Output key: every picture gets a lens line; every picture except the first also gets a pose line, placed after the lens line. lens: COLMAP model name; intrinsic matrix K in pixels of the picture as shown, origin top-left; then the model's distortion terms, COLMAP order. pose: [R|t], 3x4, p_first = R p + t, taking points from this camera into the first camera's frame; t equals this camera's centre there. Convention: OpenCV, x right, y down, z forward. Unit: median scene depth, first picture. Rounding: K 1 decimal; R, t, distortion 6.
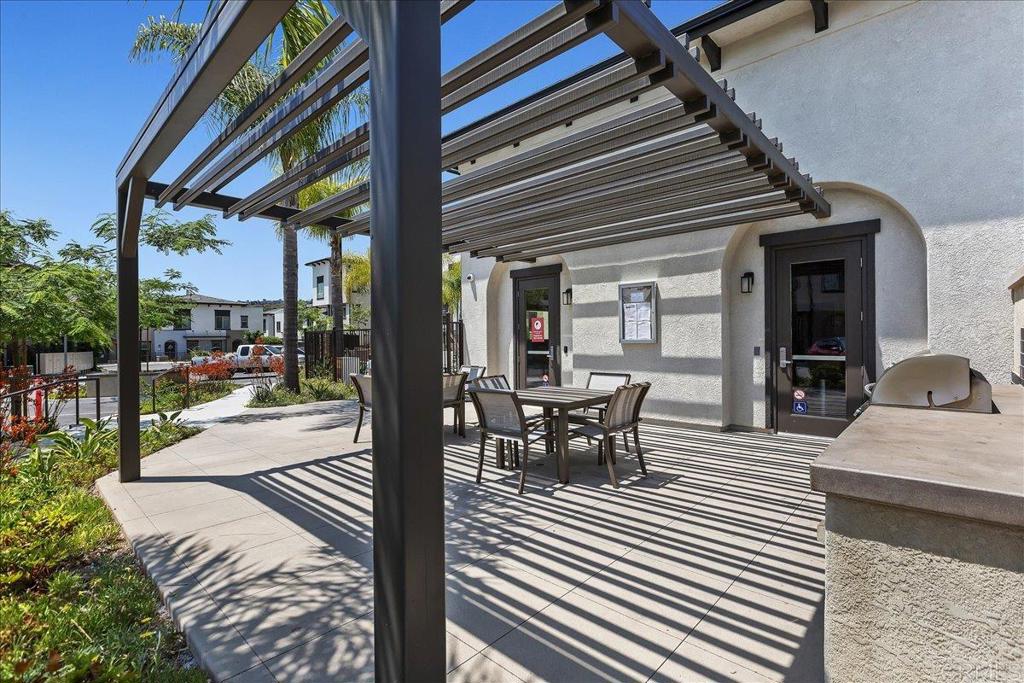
lens RADIAL K [[462.4, 0, 512.1], [0, 462.4, 339.3], [0, 0, 1]] dist [0.004892, 0.000015]
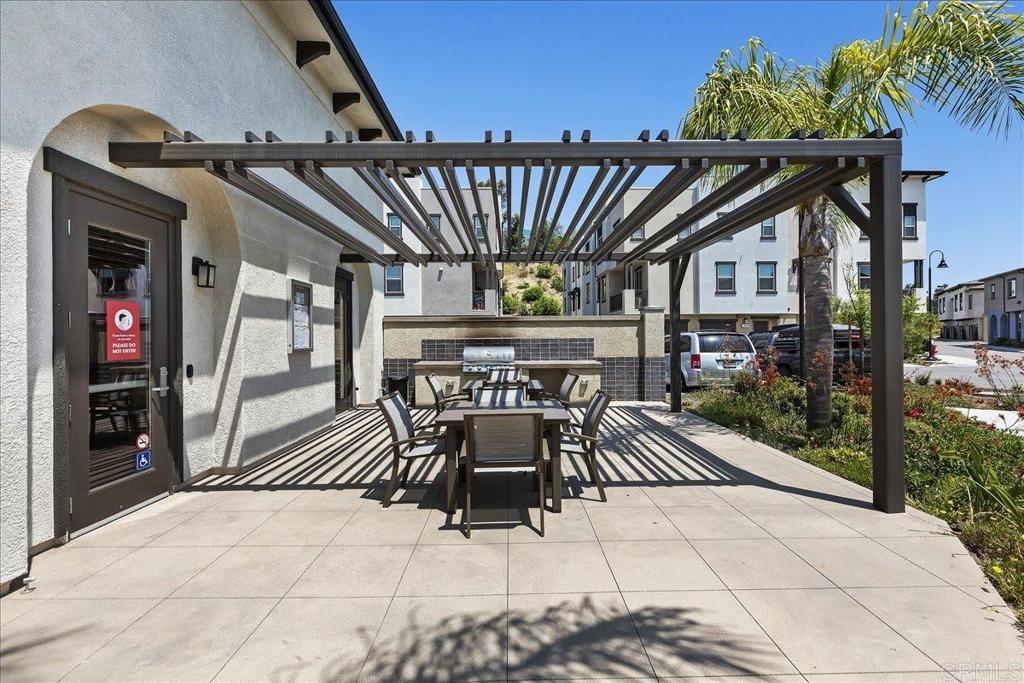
lens RADIAL K [[462.4, 0, 512.5], [0, 462.4, 339.8], [0, 0, 1]] dist [0.004892, 0.000015]
pose [[-0.687178, 0.013654, 0.726361, -0.516717], [0.016276, 0.999862, -0.003397, -0.005380], [-0.726307, 0.009488, -0.687305, 1.095097]]
